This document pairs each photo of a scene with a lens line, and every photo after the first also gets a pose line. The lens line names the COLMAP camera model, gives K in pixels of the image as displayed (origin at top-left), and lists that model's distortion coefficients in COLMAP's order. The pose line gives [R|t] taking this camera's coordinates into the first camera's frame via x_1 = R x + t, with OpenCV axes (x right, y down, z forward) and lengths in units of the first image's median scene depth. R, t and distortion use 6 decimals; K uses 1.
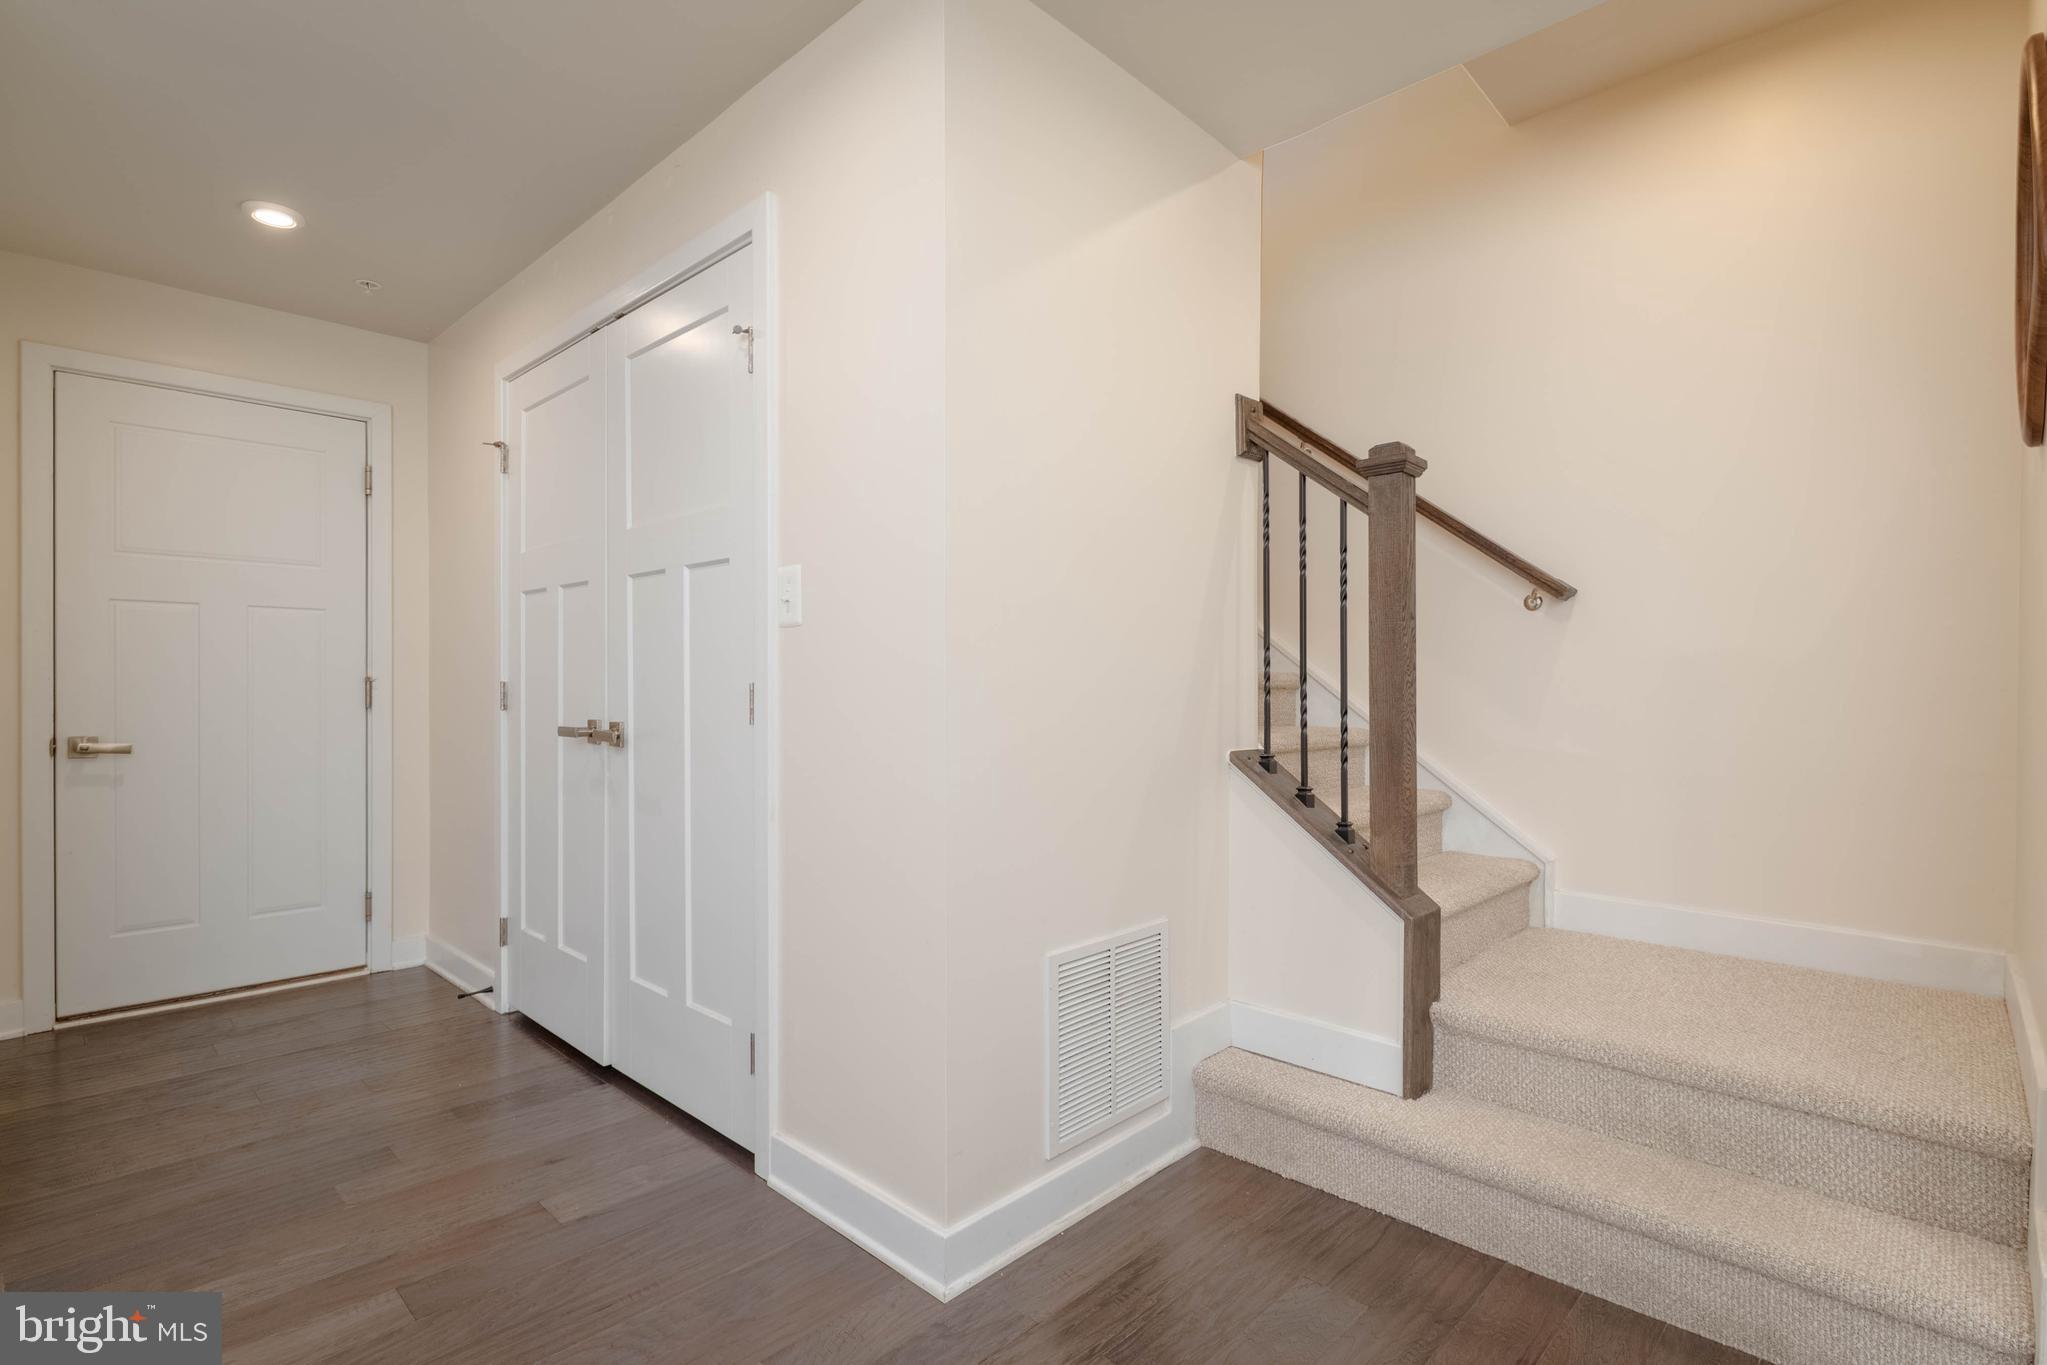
lens RADIAL K [[982.6, 0, 1028.3], [0, 982.6, 686.2], [0, 0, 1]] dist [0.000791, 0.000079]
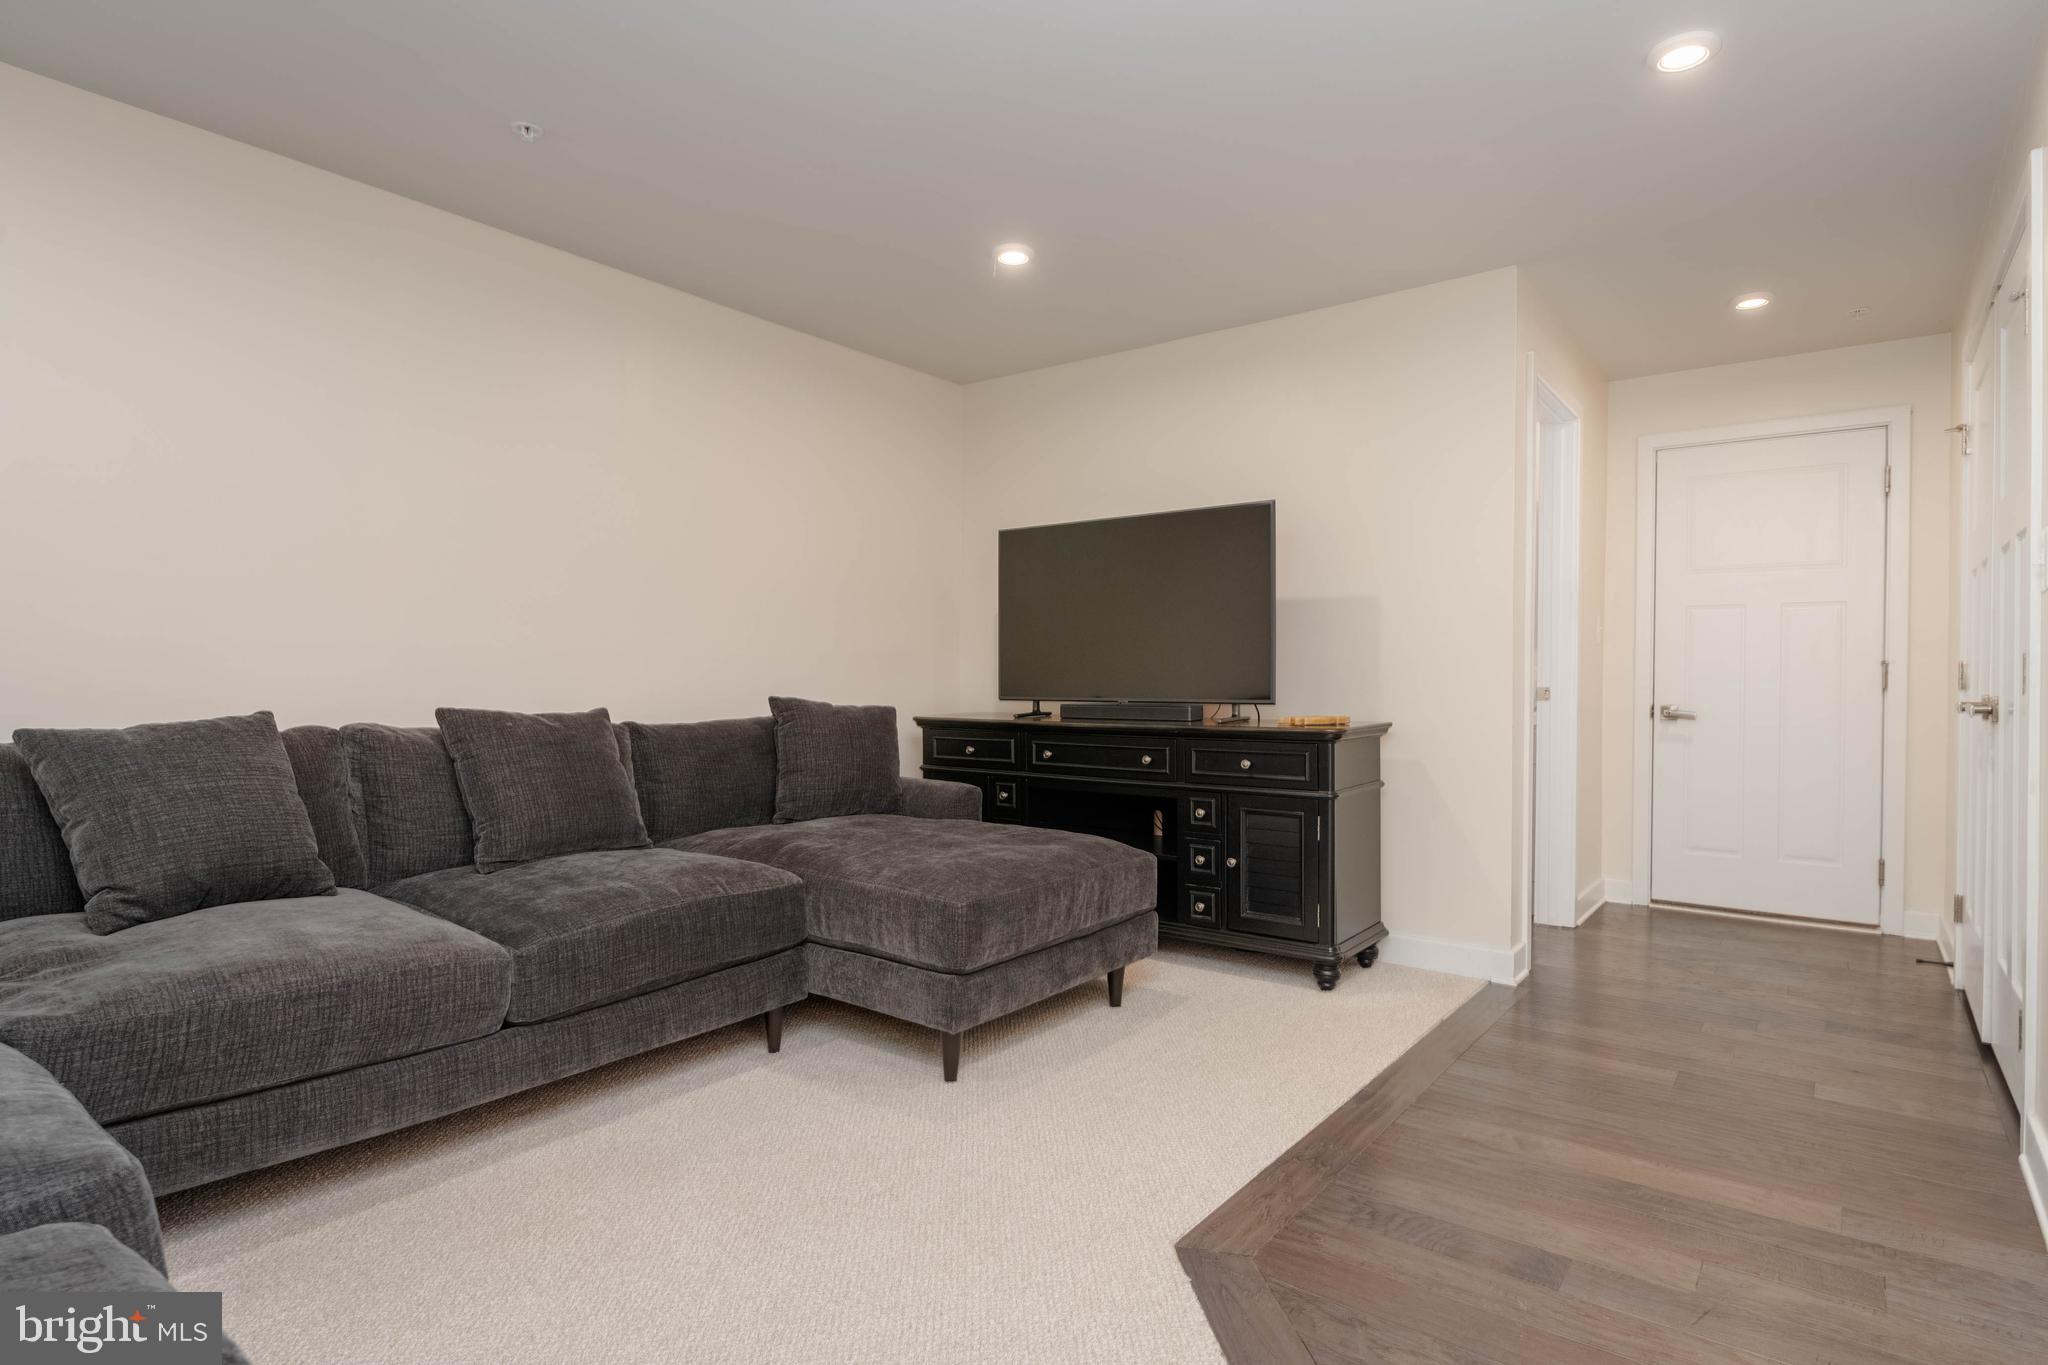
lens RADIAL K [[1059.3, 0, 1024.0], [0, 1059.3, 682.5], [0, 0, 1]] dist [-0.013600, -0.000180]
pose [[0.097148, 0.005228, -0.995256, 0.427384], [-0.007647, 0.999961, 0.004507, 0.018360], [0.995241, 0.007173, 0.097184, -0.062190]]
